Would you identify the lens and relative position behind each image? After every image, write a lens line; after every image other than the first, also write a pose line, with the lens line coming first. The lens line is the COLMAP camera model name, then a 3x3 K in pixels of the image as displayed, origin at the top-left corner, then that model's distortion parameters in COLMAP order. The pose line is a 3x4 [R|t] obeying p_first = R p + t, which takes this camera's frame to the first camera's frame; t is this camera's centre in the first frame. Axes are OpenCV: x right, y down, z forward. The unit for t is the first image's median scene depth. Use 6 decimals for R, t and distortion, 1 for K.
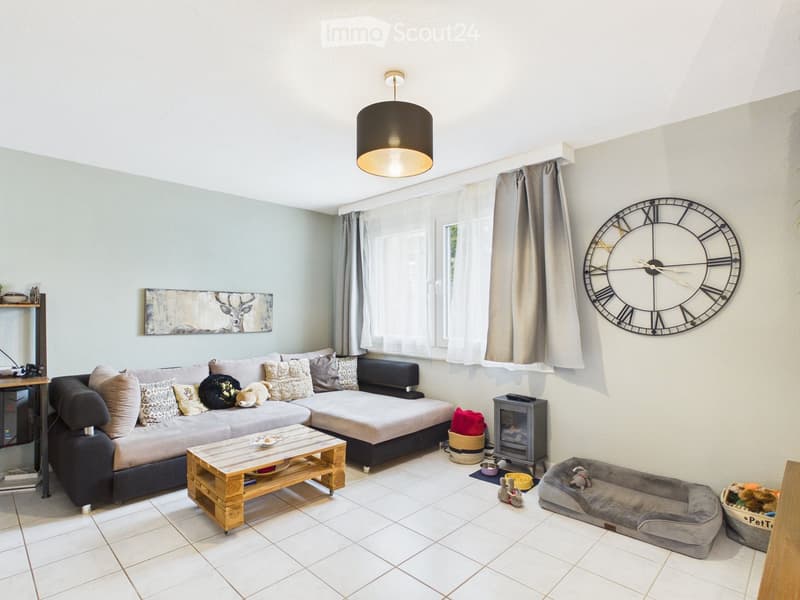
lens RADIAL K [[417.9, 0, 400.3], [0, 417.9, 312.0], [0, 0, 1]] dist [0.001186, -0.000458]
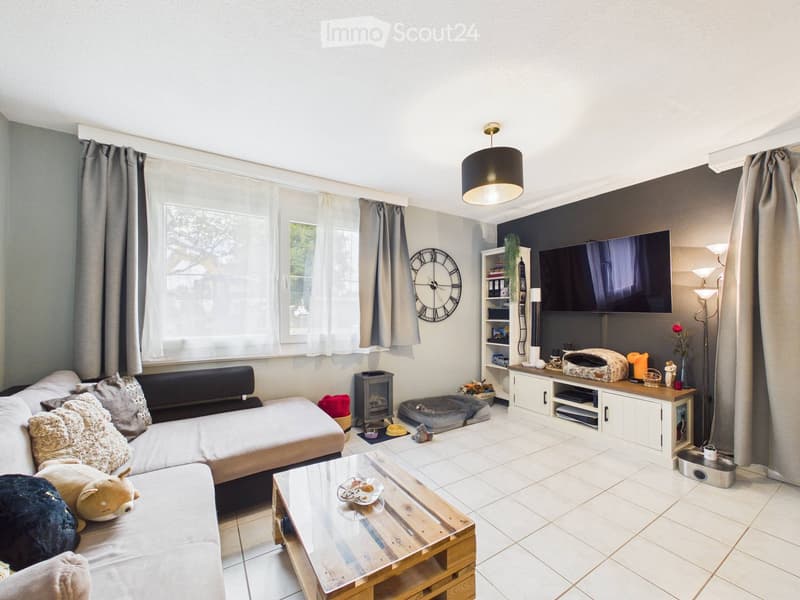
lens RADIAL K [[319.4, 0, 401.5], [0, 319.4, 309.4], [0, 0, 1]] dist [-0.001566, -0.000097]
pose [[0.238545, 0.002969, 0.971127, -0.788960], [-0.007812, 0.999969, -0.001138, 0.003884], [-0.971100, -0.007315, 0.238561, 0.777797]]
